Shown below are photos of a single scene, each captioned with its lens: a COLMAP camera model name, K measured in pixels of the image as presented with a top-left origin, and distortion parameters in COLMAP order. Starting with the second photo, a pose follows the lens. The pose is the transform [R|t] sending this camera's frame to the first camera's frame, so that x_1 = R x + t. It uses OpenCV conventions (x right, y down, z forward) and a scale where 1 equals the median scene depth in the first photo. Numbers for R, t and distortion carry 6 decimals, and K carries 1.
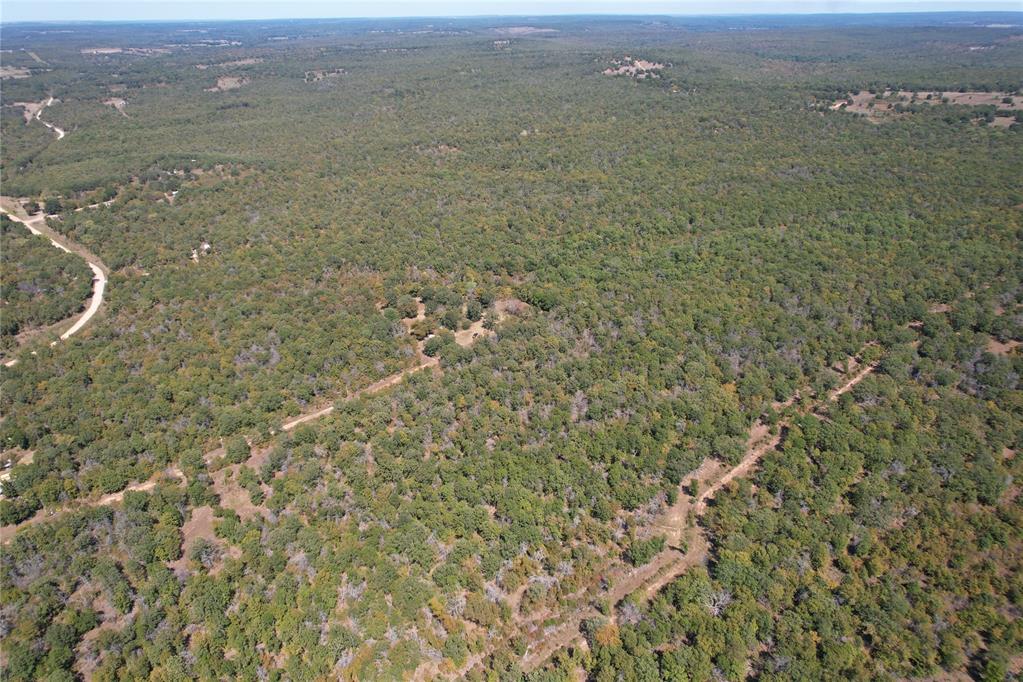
lens RADIAL K [[653.7, 0, 511.5], [0, 653.7, 341.0], [0, 0, 1]] dist [-0.078744, 0.076869]
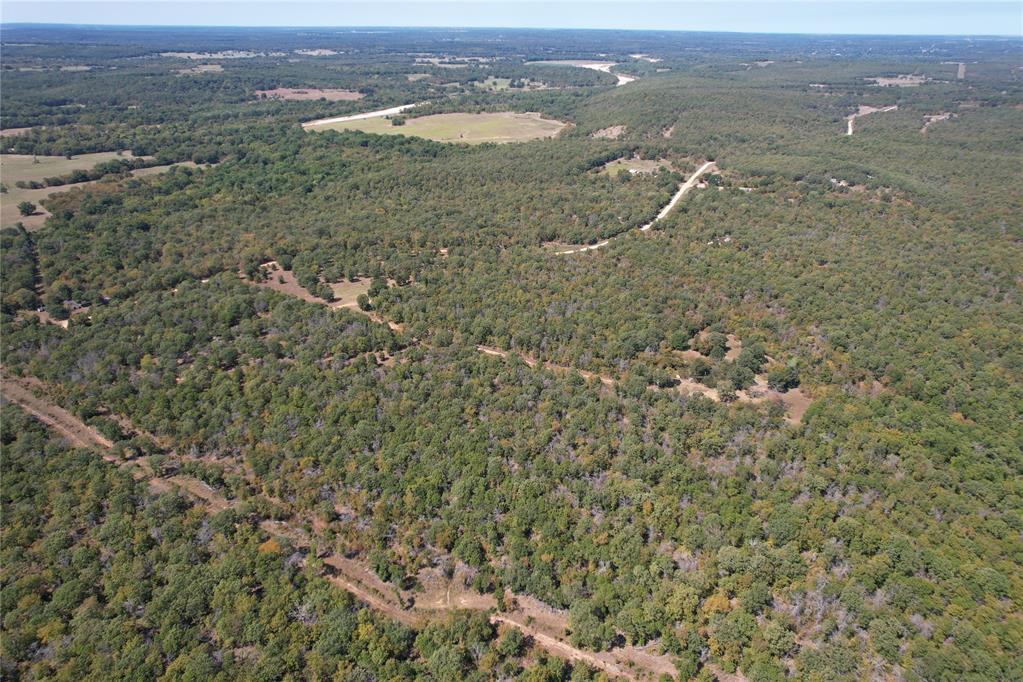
lens RADIAL K [[653.7, 0, 511.5], [0, 653.7, 341.0], [0, 0, 1]] dist [-0.078744, 0.076869]
pose [[0.327891, 0.436453, -0.837852, 0.795246], [-0.446798, 0.853069, 0.269526, -0.274849], [0.832382, 0.285976, 0.474720, 0.492031]]
